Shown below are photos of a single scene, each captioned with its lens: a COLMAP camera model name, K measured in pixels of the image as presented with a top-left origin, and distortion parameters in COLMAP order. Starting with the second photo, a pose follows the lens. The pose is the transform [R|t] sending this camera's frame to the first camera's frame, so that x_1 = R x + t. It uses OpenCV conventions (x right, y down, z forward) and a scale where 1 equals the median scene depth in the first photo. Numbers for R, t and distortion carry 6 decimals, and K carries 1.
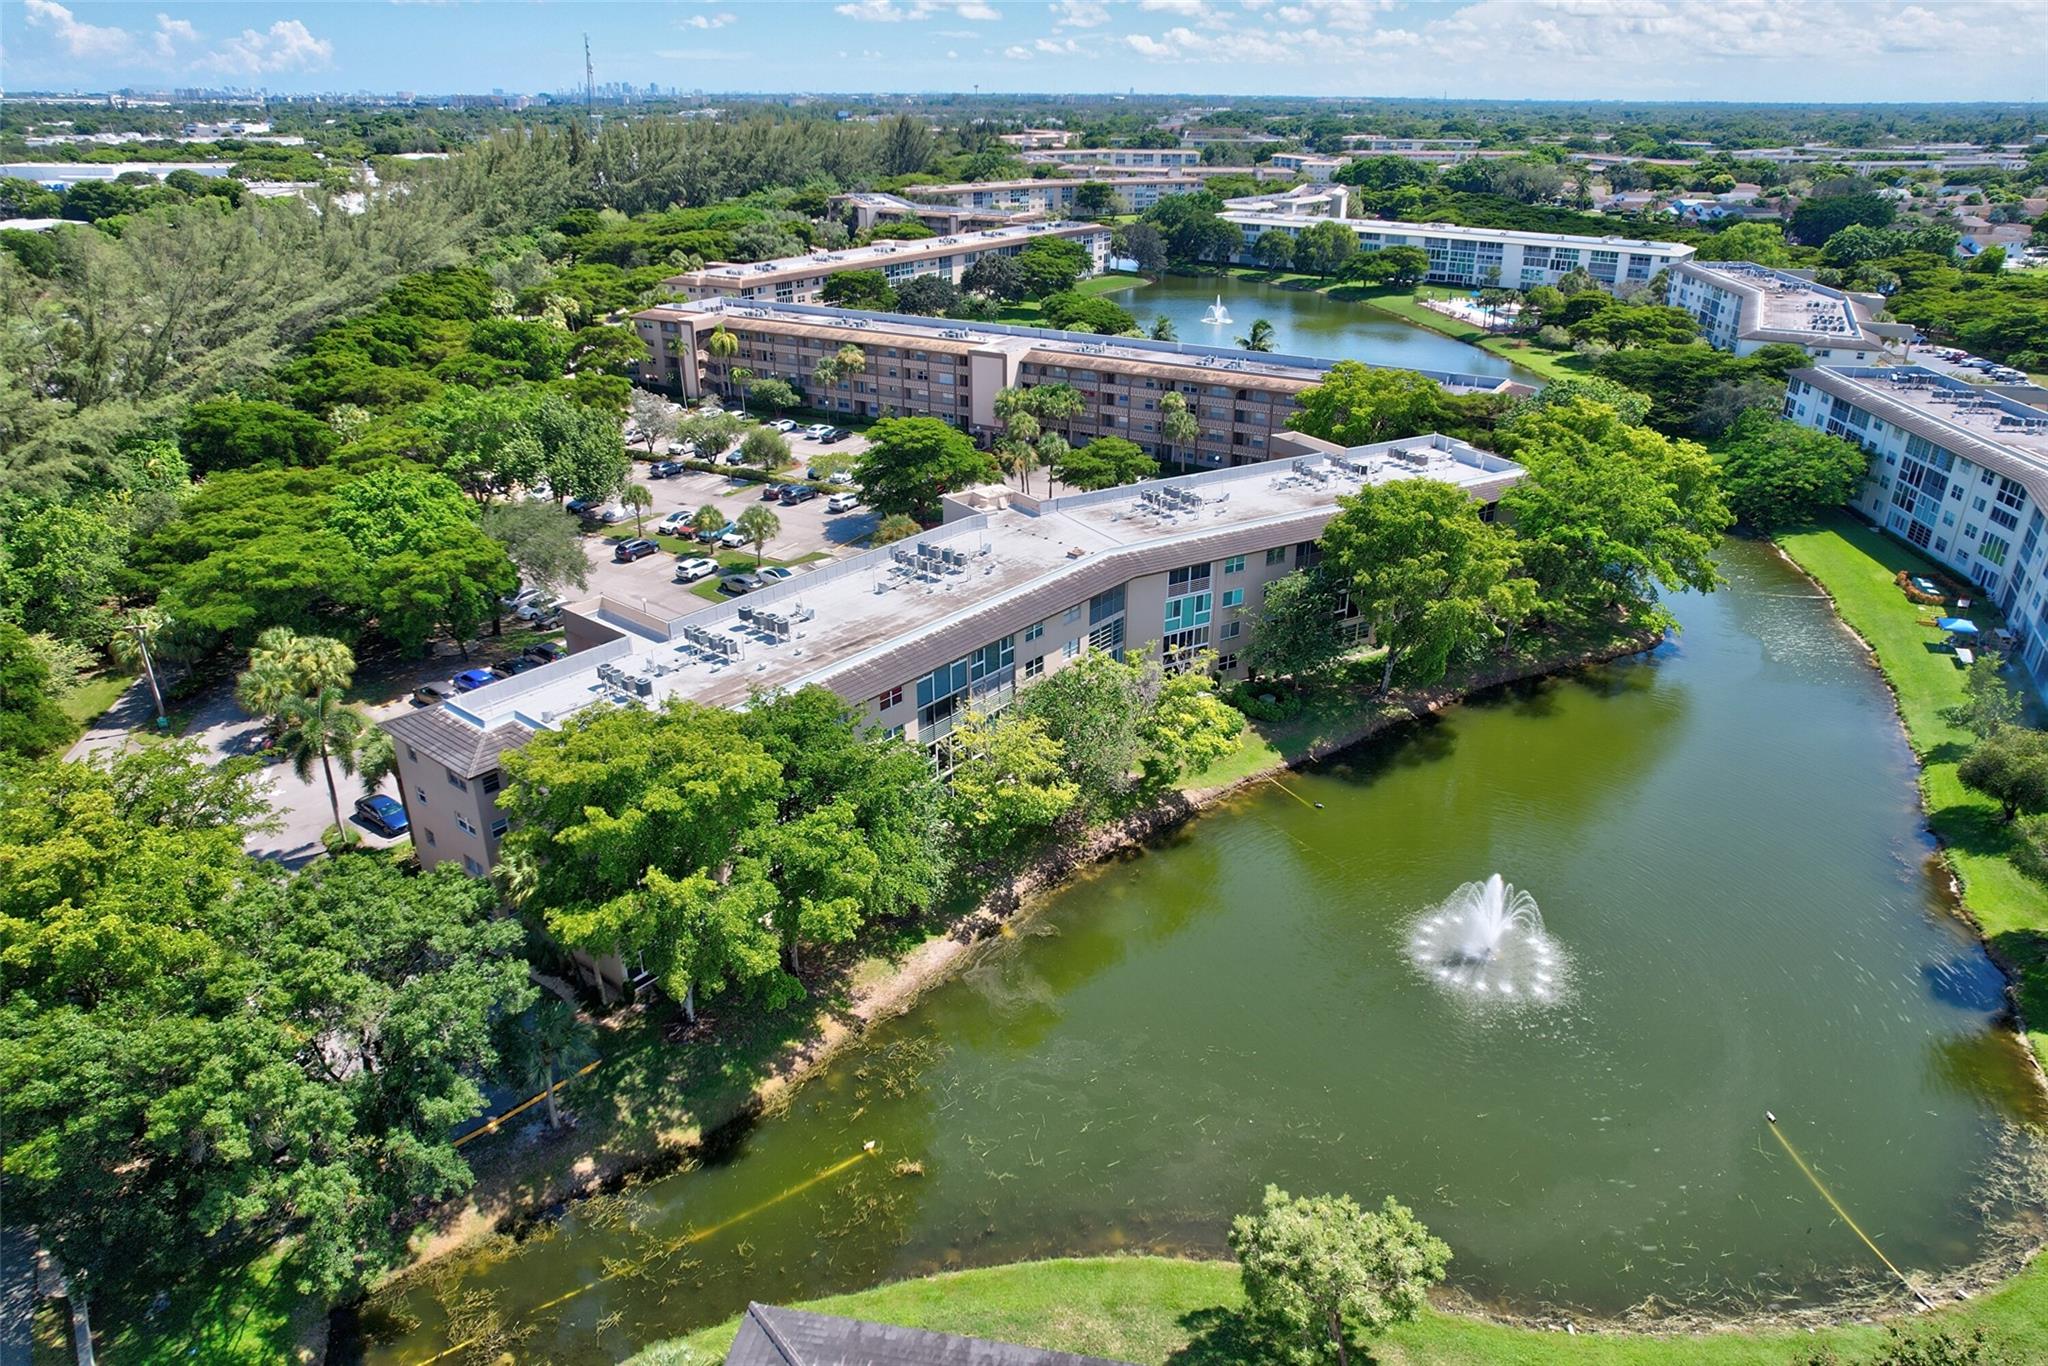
lens RADIAL K [[1293.8, 0, 1024.0], [0, 1293.8, 683.0], [0, 0, 1]] dist [-0.082174, 0.070462]
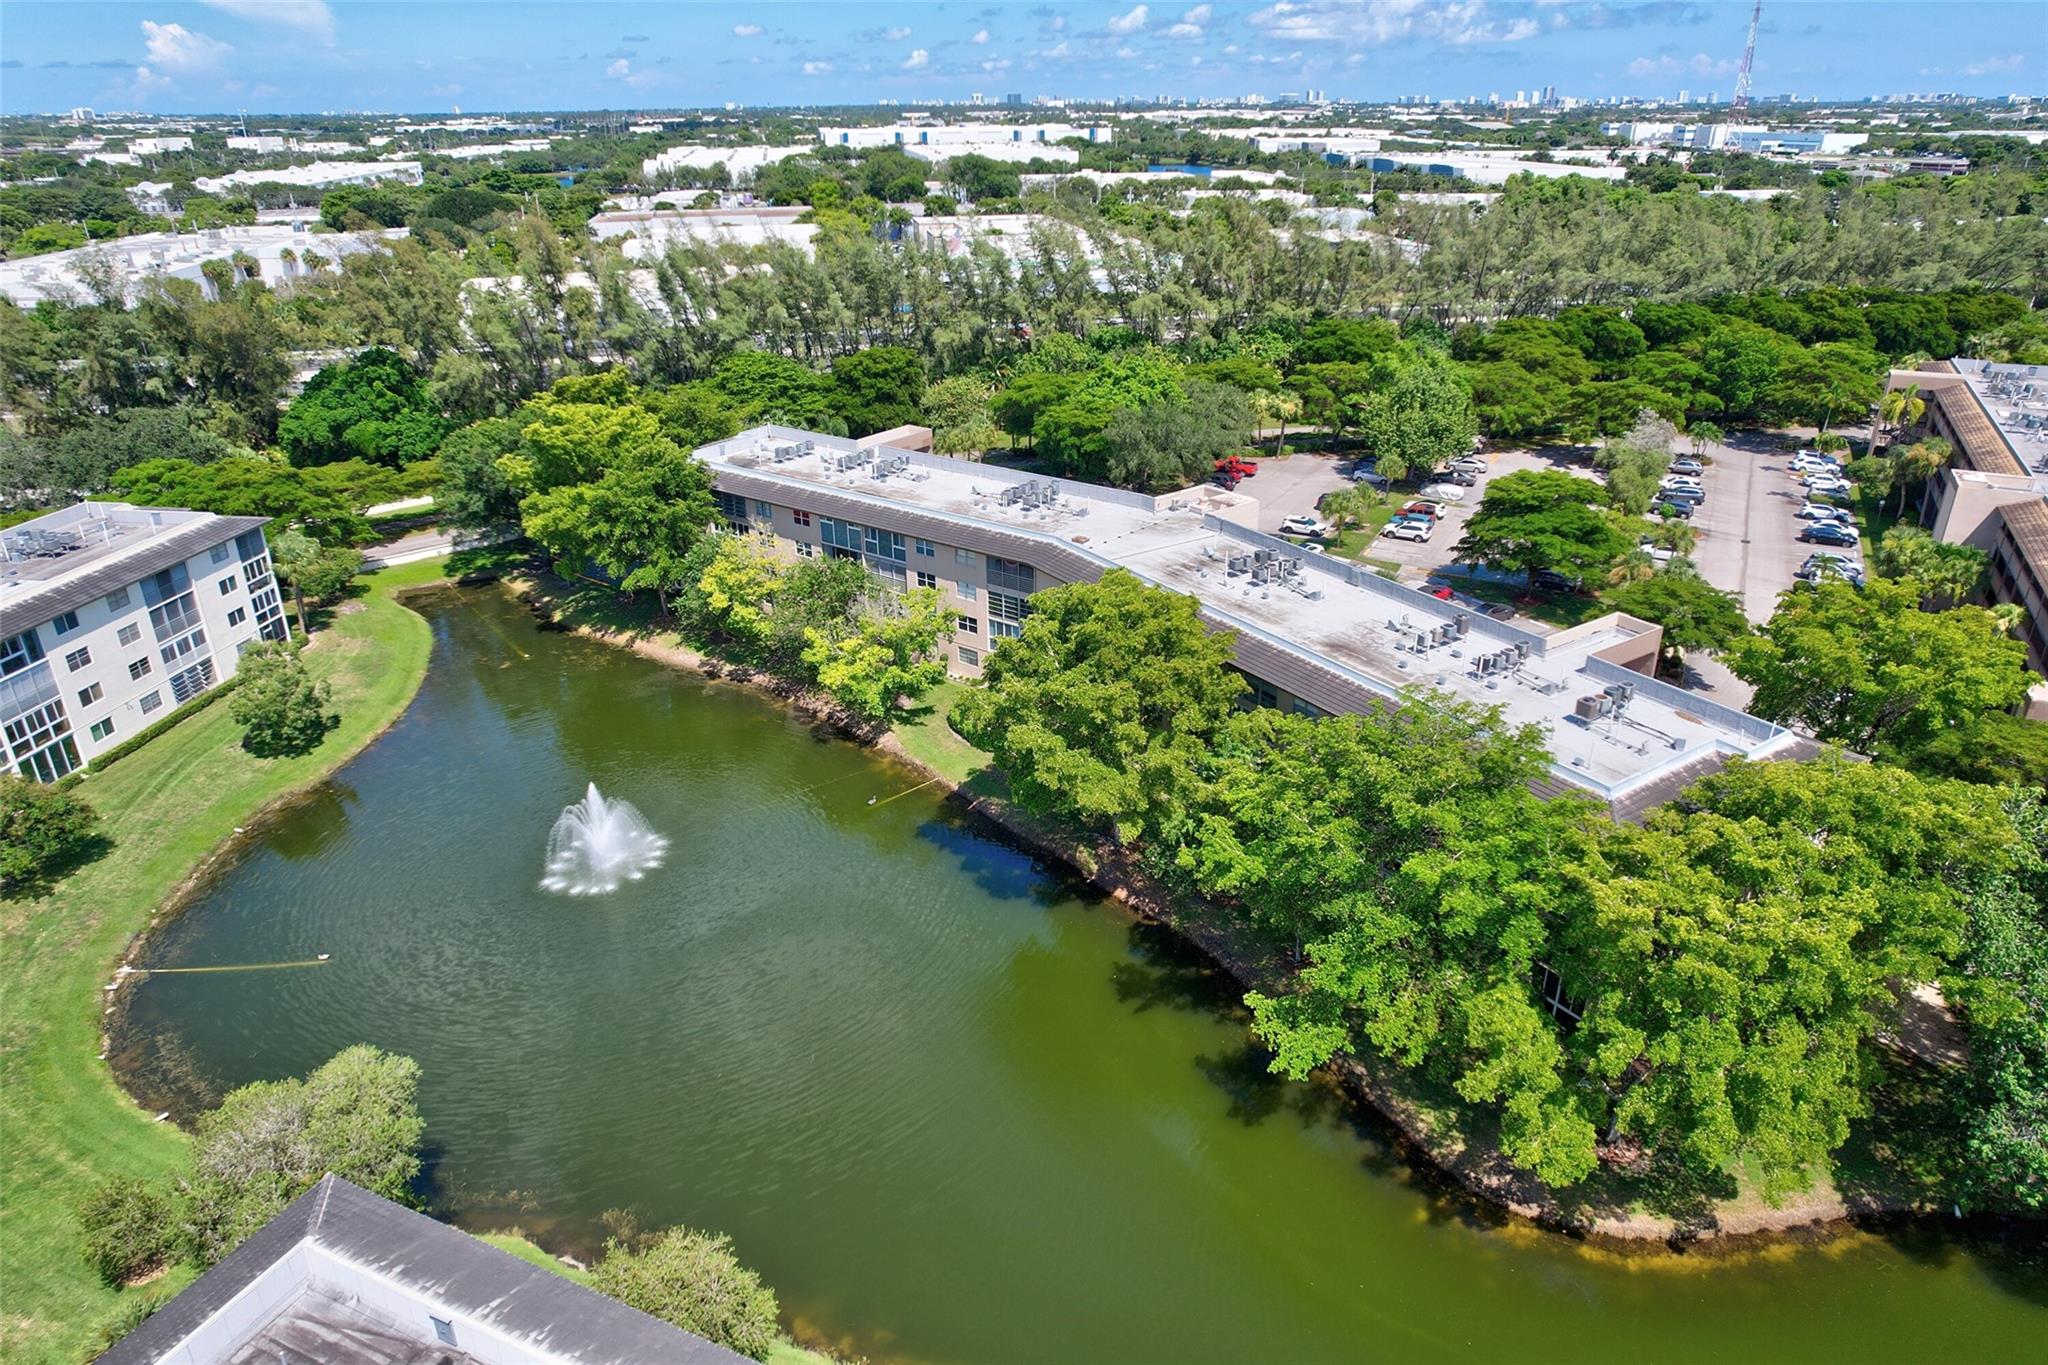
lens RADIAL K [[1293.8, 0, 1024.0], [0, 1293.8, 682.5], [0, 0, 1]] dist [-0.082174, 0.070462]
pose [[0.048888, 0.409403, -0.911043, 0.991693], [-0.410505, 0.839771, 0.355347, -0.343428], [0.910547, 0.356615, 0.209116, 0.783316]]
